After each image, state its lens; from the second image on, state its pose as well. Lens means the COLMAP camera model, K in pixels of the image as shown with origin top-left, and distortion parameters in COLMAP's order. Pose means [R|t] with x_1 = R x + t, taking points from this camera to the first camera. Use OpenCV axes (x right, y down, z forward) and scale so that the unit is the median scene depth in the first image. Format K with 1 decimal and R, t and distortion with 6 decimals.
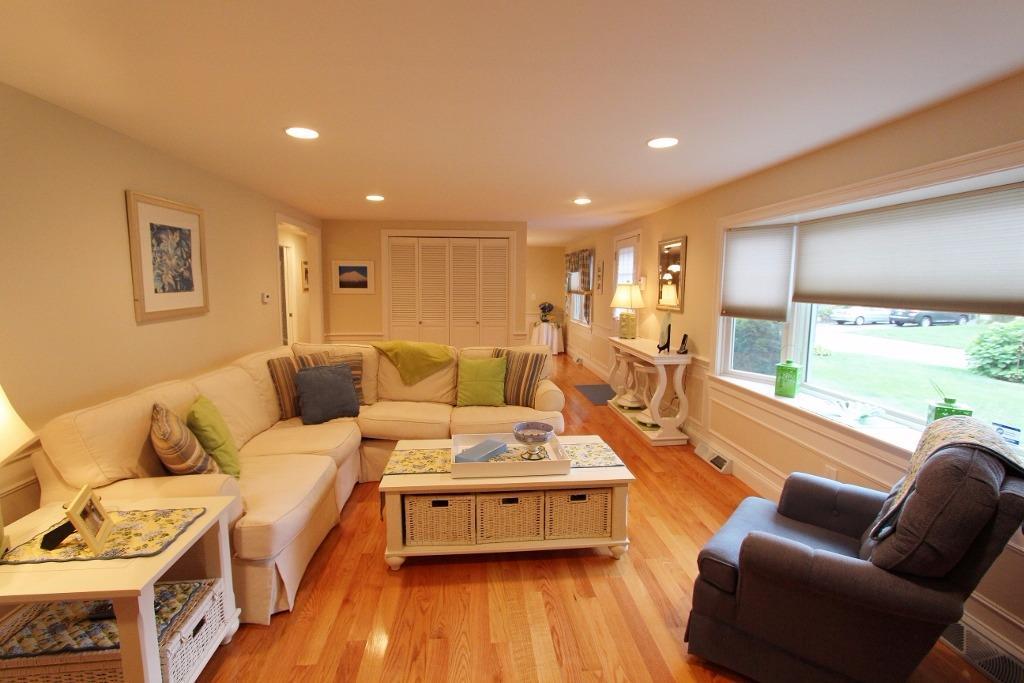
lens RADIAL K [[470.1, 0, 505.7], [0, 470.1, 342.1], [0, 0, 1]] dist [-0.021468, 0.002801]
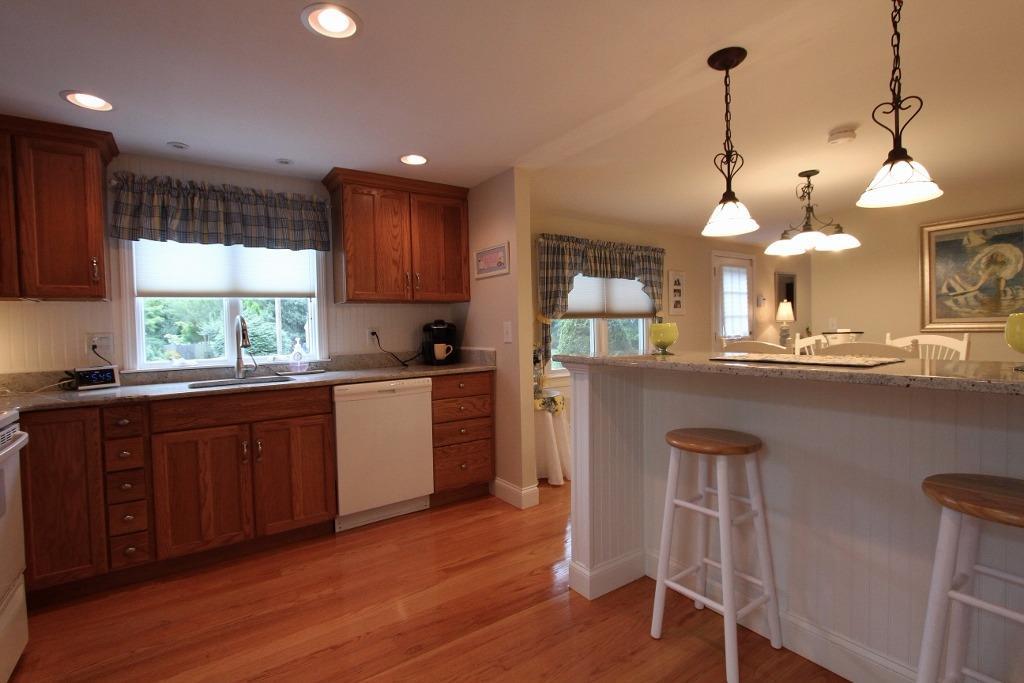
lens RADIAL K [[470.1, 0, 507.4], [0, 470.1, 341.3], [0, 0, 1]] dist [-0.021468, 0.002801]
pose [[-0.505548, -0.020038, 0.862565, -0.671507], [0.127688, 0.986984, 0.097766, -0.366131], [-0.853297, 0.159565, -0.496410, 3.505402]]
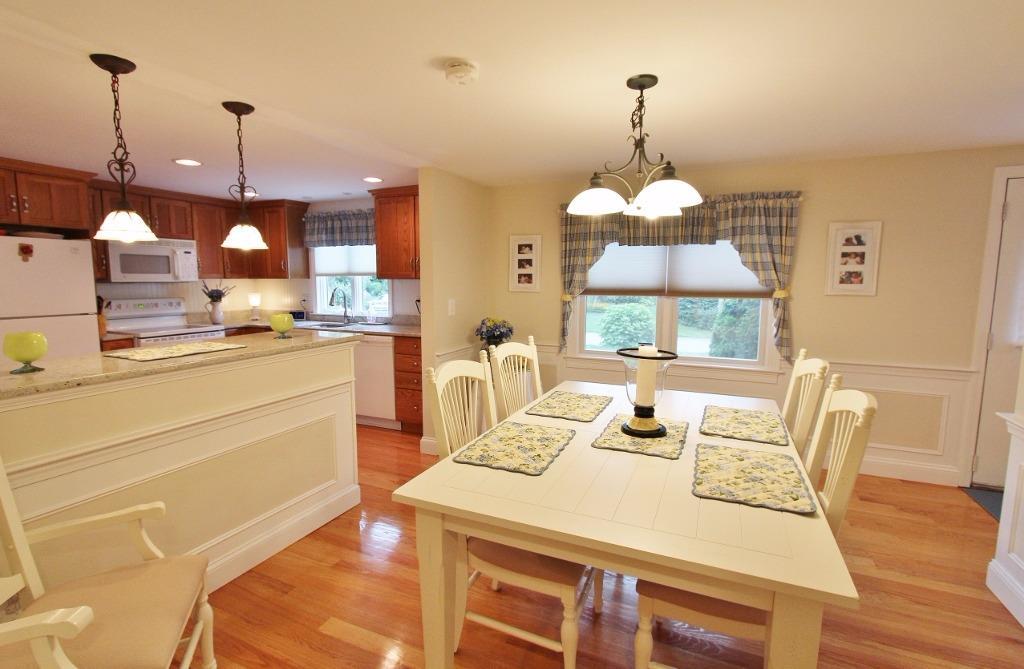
lens RADIAL K [[476.2, 0, 509.6], [0, 476.2, 333.6], [0, 0, 1]] dist [-0.022058, 0.000661]
pose [[0.471172, -0.106727, 0.875561, -0.770790], [0.109644, 0.992040, 0.061922, -0.281586], [-0.875200, 0.066825, 0.479123, 2.336823]]
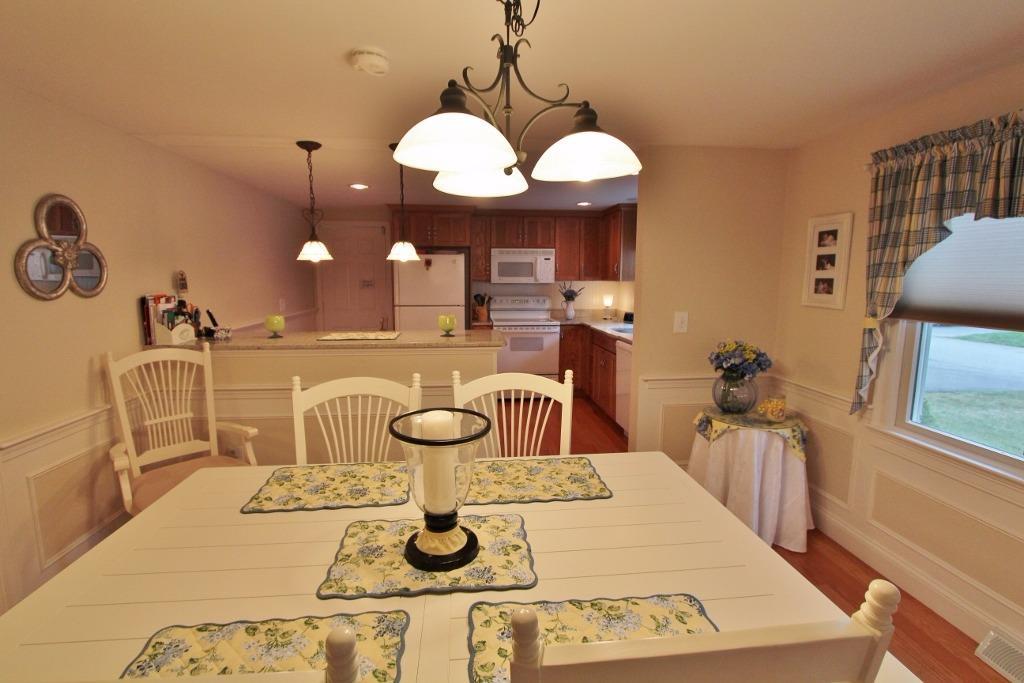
lens RADIAL K [[470.1, 0, 507.6], [0, 470.1, 340.6], [0, 0, 1]] dist [-0.021468, 0.002801]
pose [[0.999670, -0.009679, 0.023794, -0.167320], [0.009381, 0.999876, 0.012621, -0.268203], [-0.023913, -0.012394, 0.999637, 2.136903]]
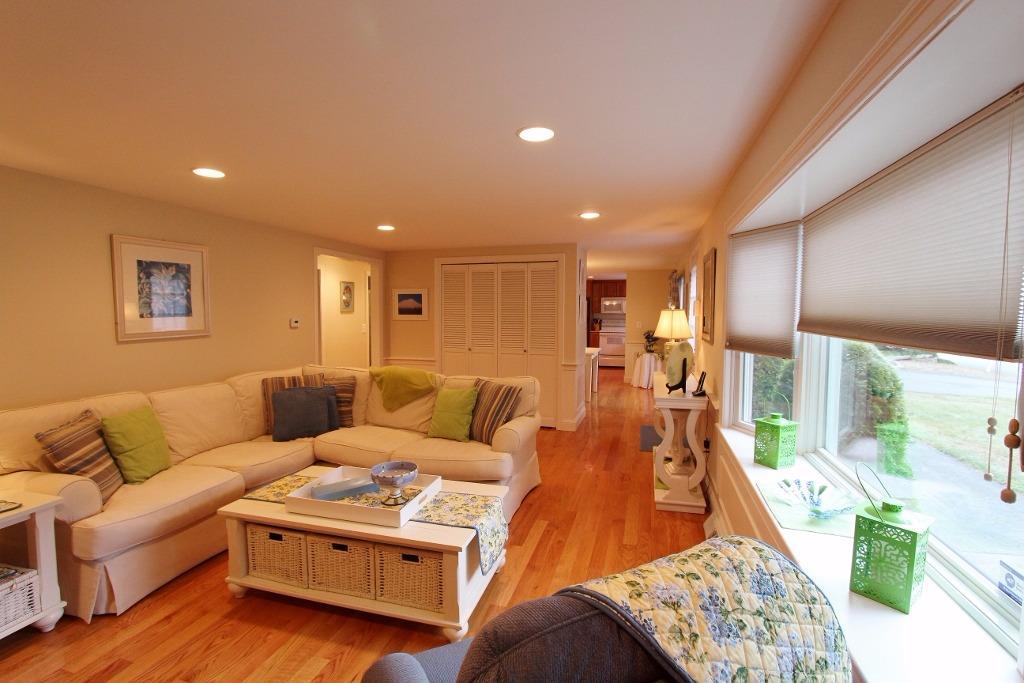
lens RADIAL K [[470.1, 0, 506.5], [0, 470.1, 342.9], [0, 0, 1]] dist [-0.021468, 0.002801]
pose [[0.932493, 0.019606, -0.360656, 0.446240], [-0.040112, 0.997970, -0.049460, -0.015555], [0.358955, 0.060587, 0.931386, 0.182427]]
